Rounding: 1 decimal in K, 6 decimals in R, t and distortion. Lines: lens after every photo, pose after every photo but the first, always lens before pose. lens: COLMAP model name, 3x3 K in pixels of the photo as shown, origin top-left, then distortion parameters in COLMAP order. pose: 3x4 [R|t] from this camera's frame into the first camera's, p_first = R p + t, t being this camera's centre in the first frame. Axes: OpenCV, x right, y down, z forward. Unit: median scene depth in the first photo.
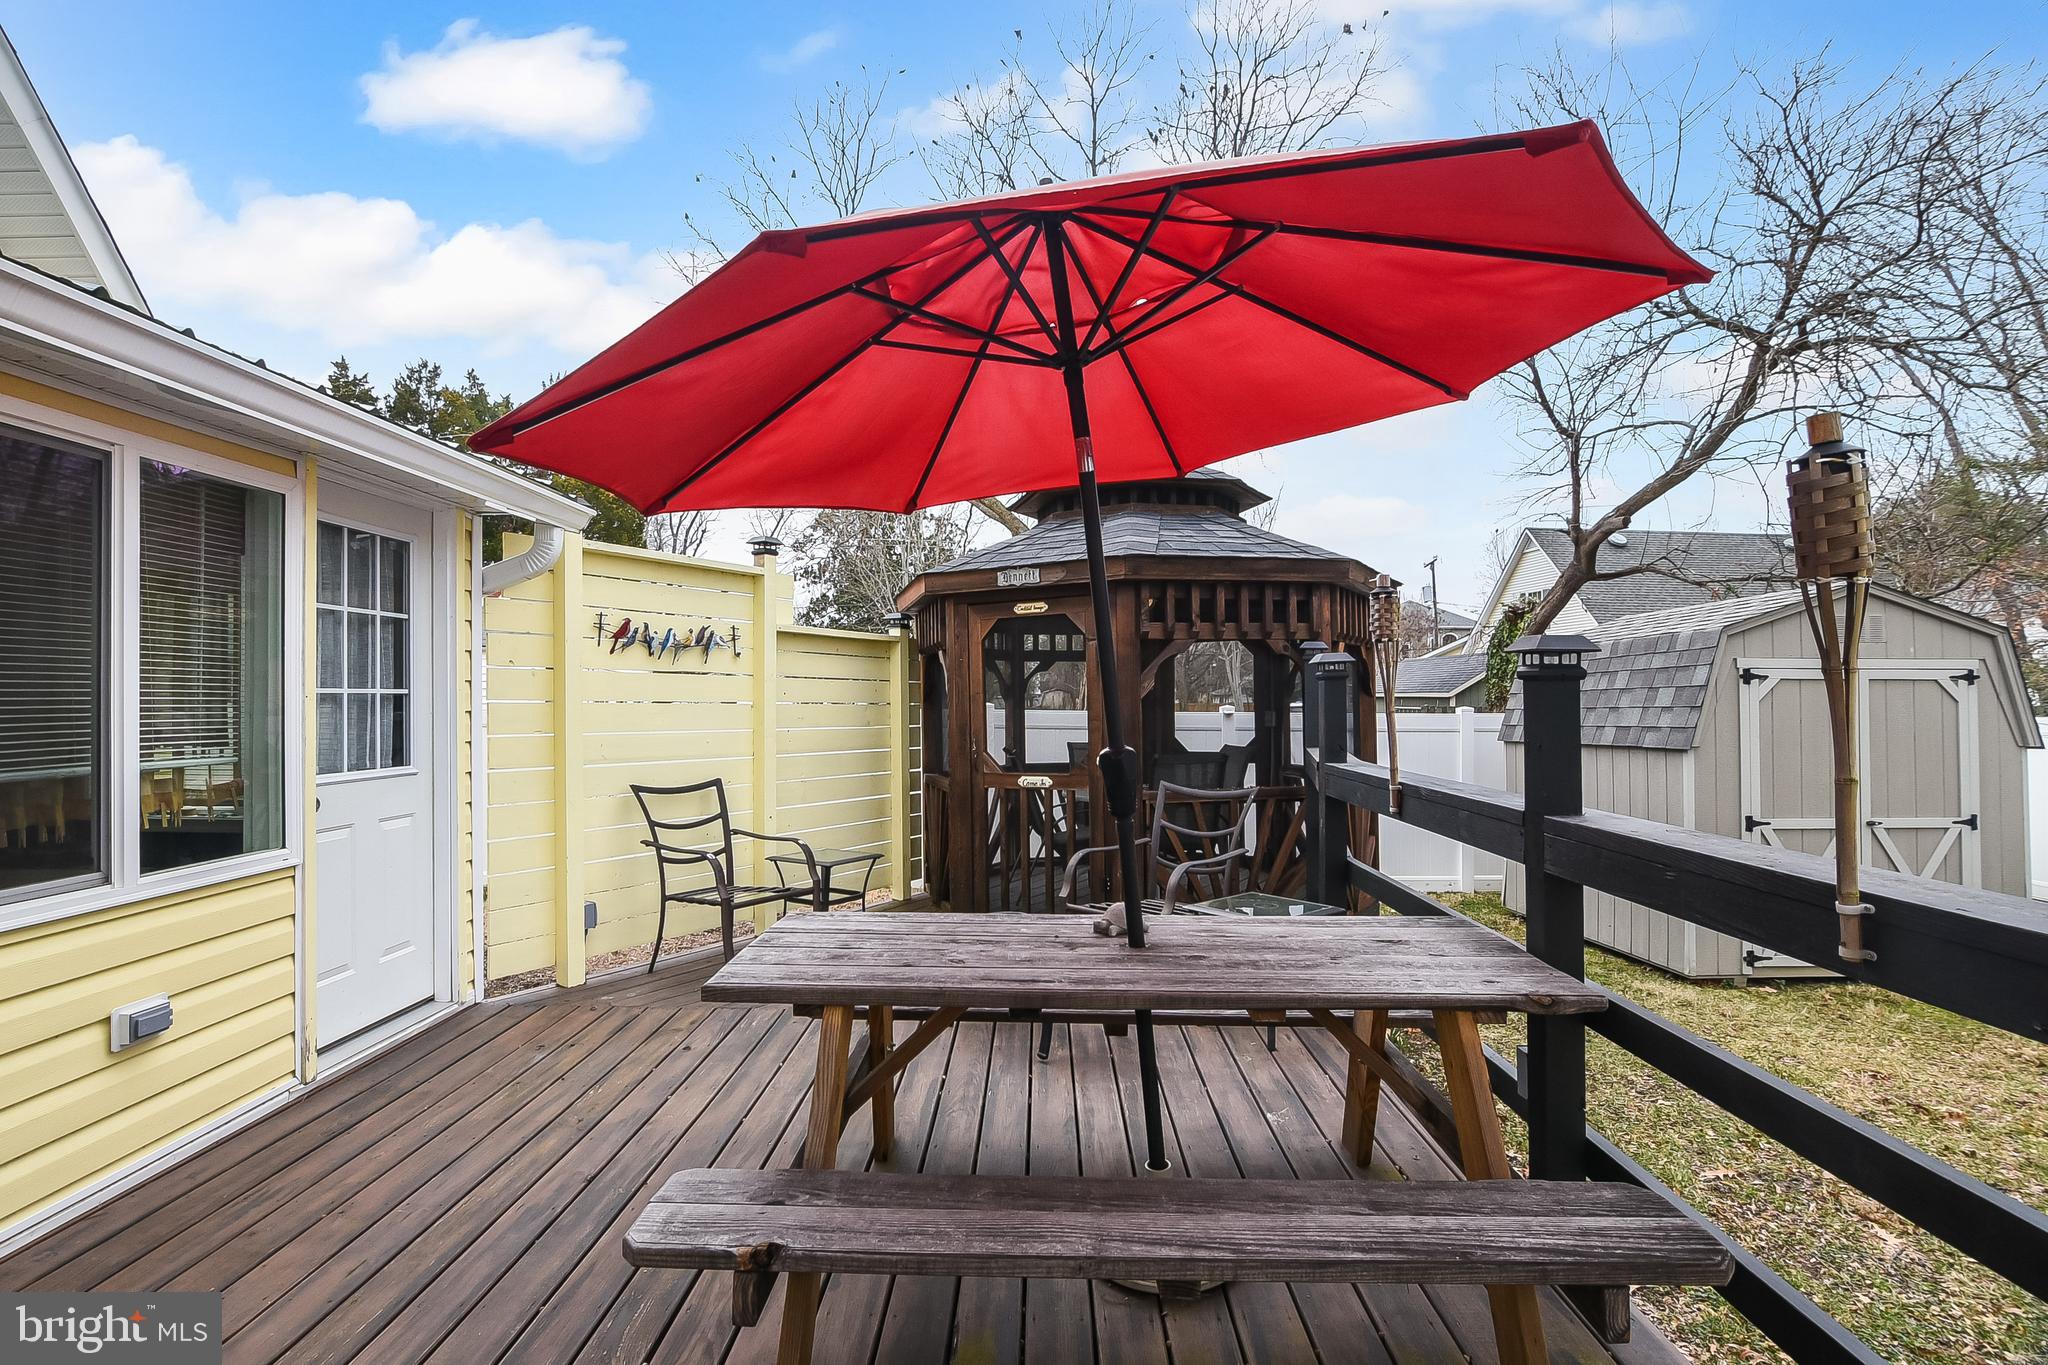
lens RADIAL K [[1019.7, 0, 1026.7], [0, 1019.7, 683.7], [0, 0, 1]] dist [-0.013937, 0.000392]
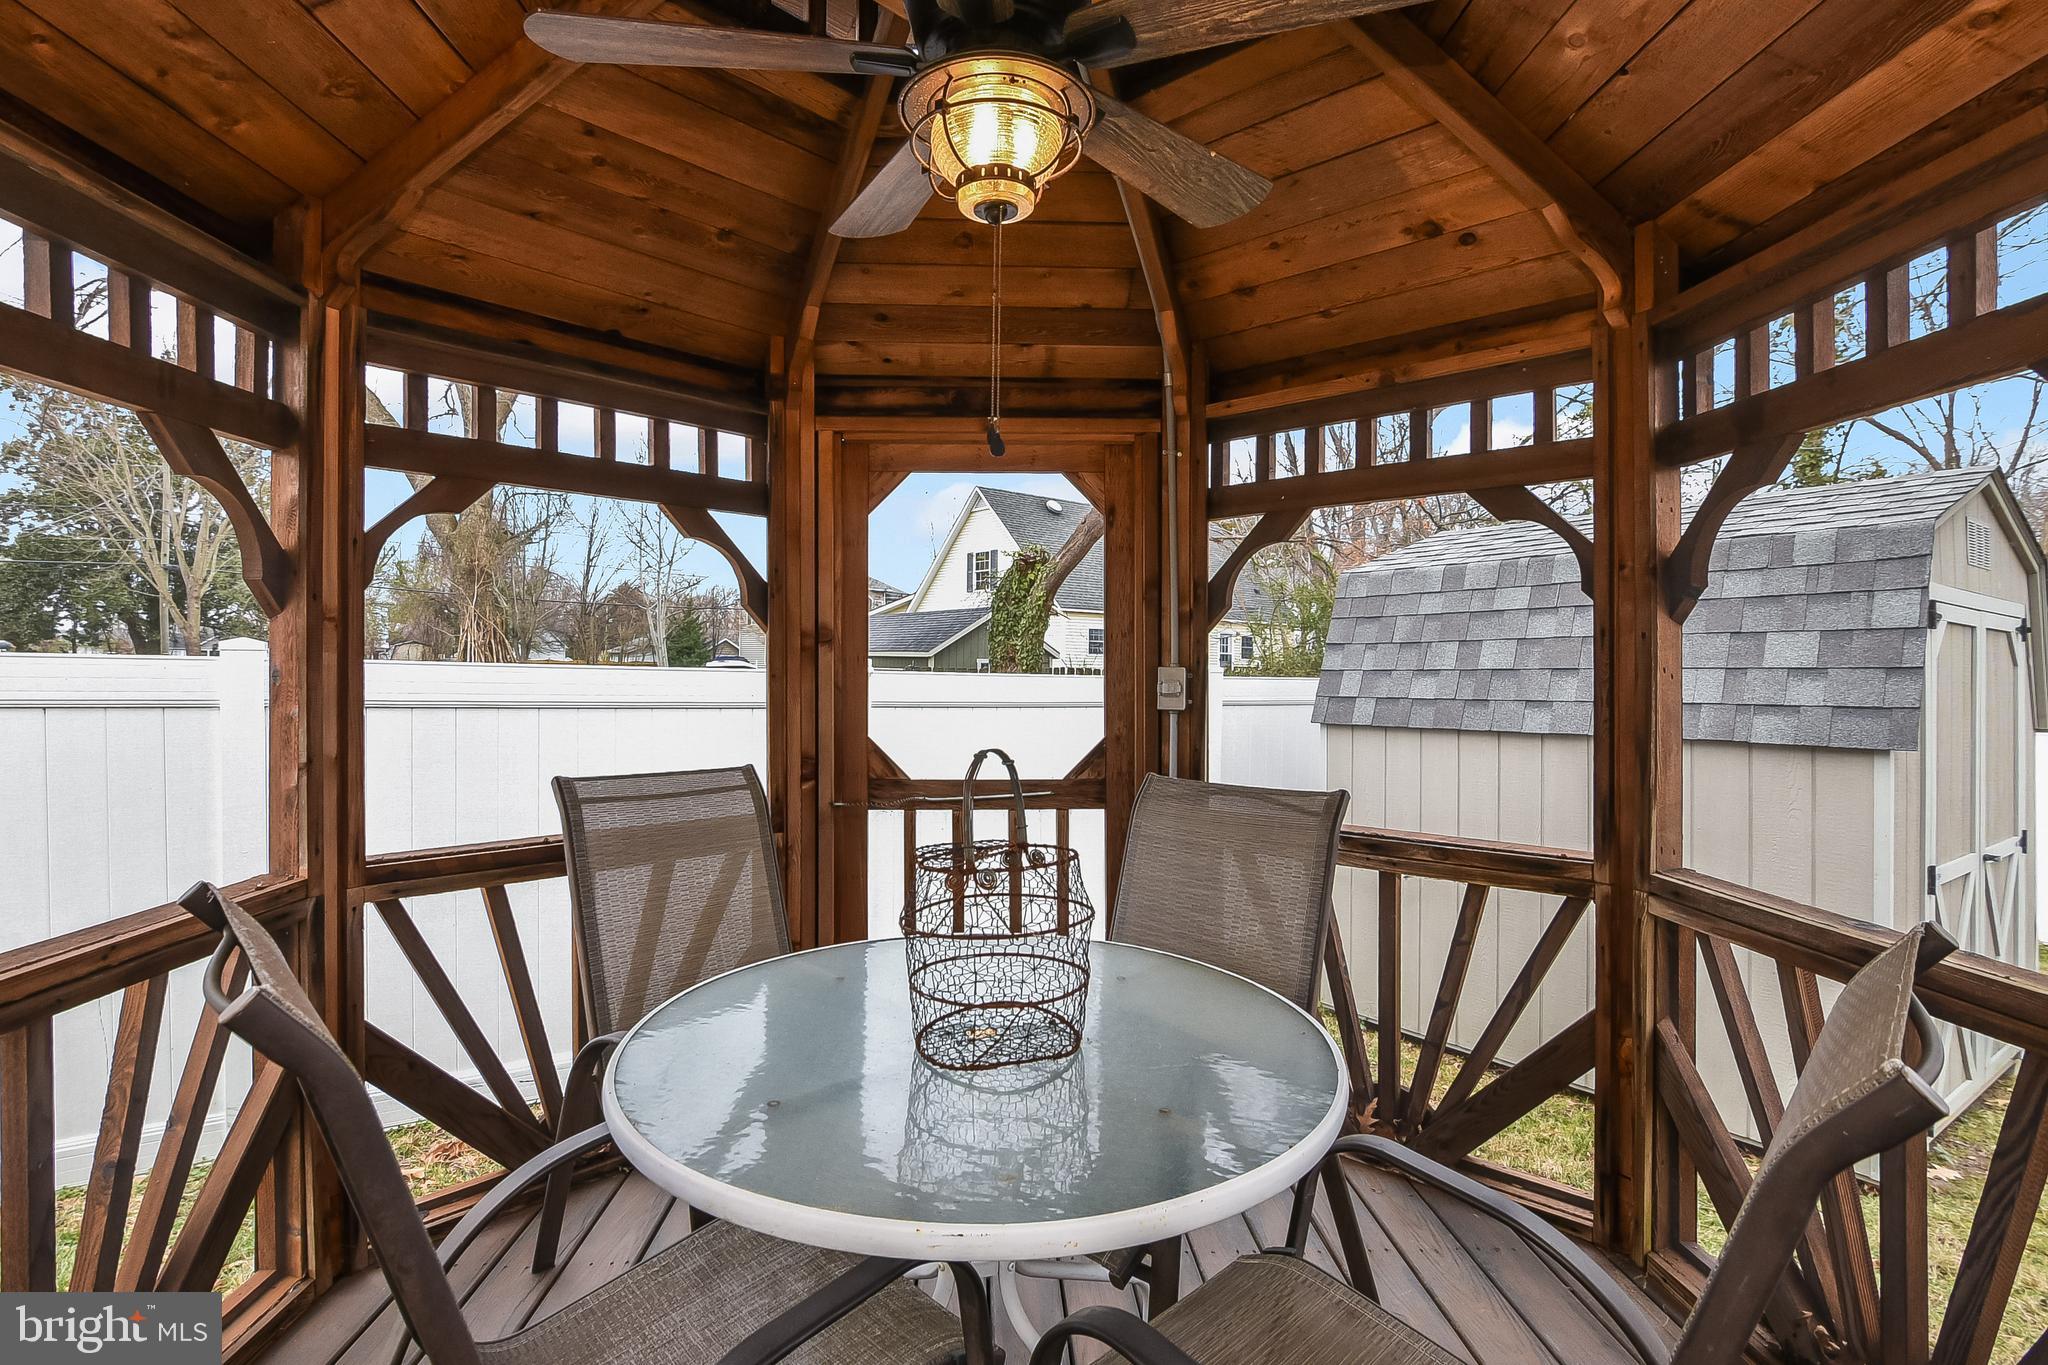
lens RADIAL K [[1019.7, 0, 1026.7], [0, 1019.7, 683.7], [0, 0, 1]] dist [-0.013937, 0.000392]
pose [[0.837919, 0.008716, 0.545725, -0.001284], [-0.028119, 0.999234, 0.027217, 0.025026], [-0.545070, -0.038151, 0.837522, 0.690733]]
